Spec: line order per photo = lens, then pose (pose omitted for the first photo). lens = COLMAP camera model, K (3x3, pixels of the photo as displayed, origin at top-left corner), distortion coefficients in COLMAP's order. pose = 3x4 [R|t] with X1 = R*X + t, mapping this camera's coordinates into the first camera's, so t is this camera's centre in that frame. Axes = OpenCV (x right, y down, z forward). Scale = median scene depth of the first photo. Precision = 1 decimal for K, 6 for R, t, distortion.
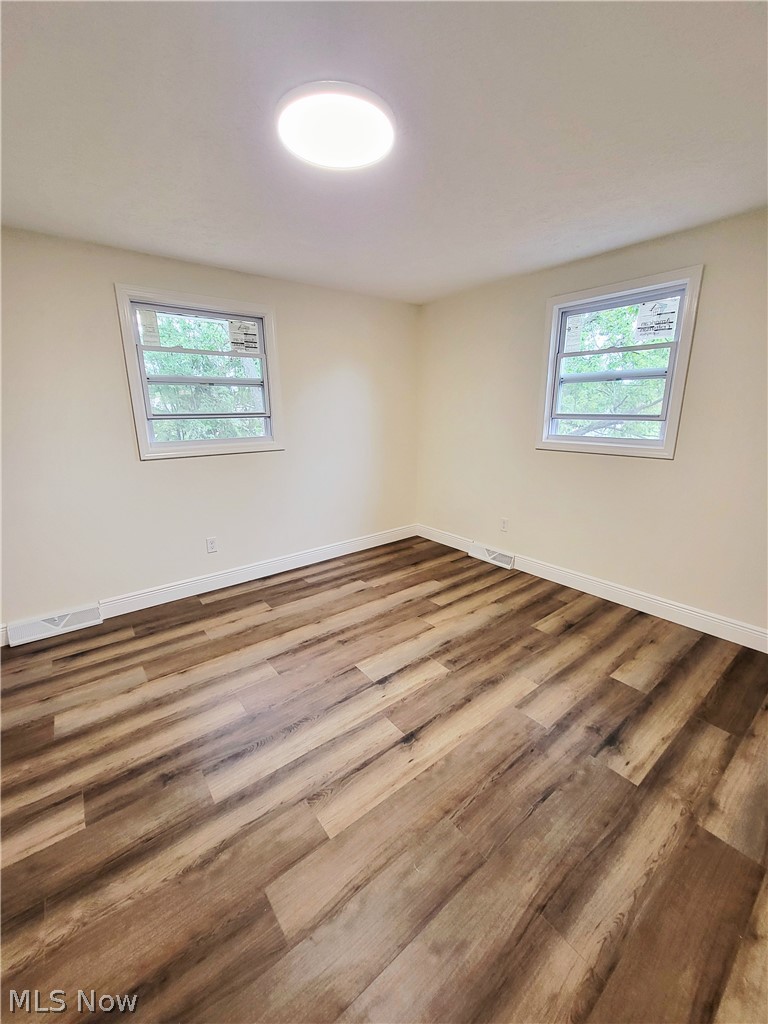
lens RADIAL K [[411.6, 0, 381.0], [0, 411.6, 509.0], [0, 0, 1]] dist [0.000922, -0.000273]
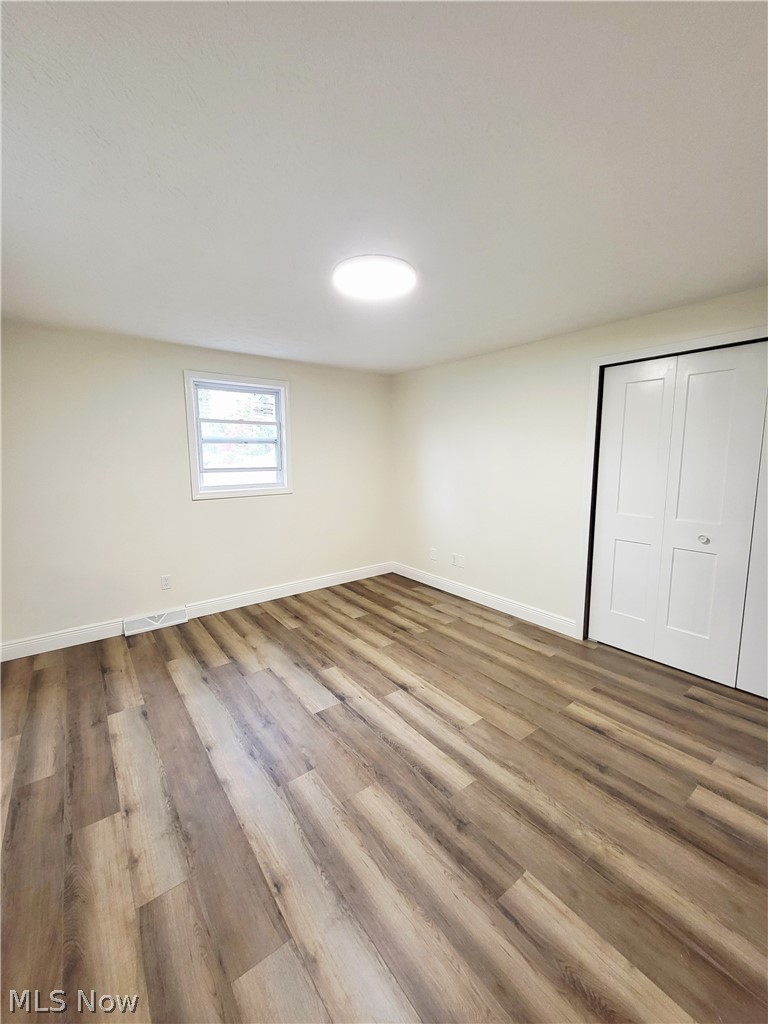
lens RADIAL K [[411.6, 0, 379.5], [0, 411.6, 515.4], [0, 0, 1]] dist [0.000922, -0.000273]
pose [[0.019009, -0.138168, 0.990226, -0.970129], [0.251114, 0.959318, 0.129035, -0.173457], [-0.967771, 0.246207, 0.052931, 0.652910]]
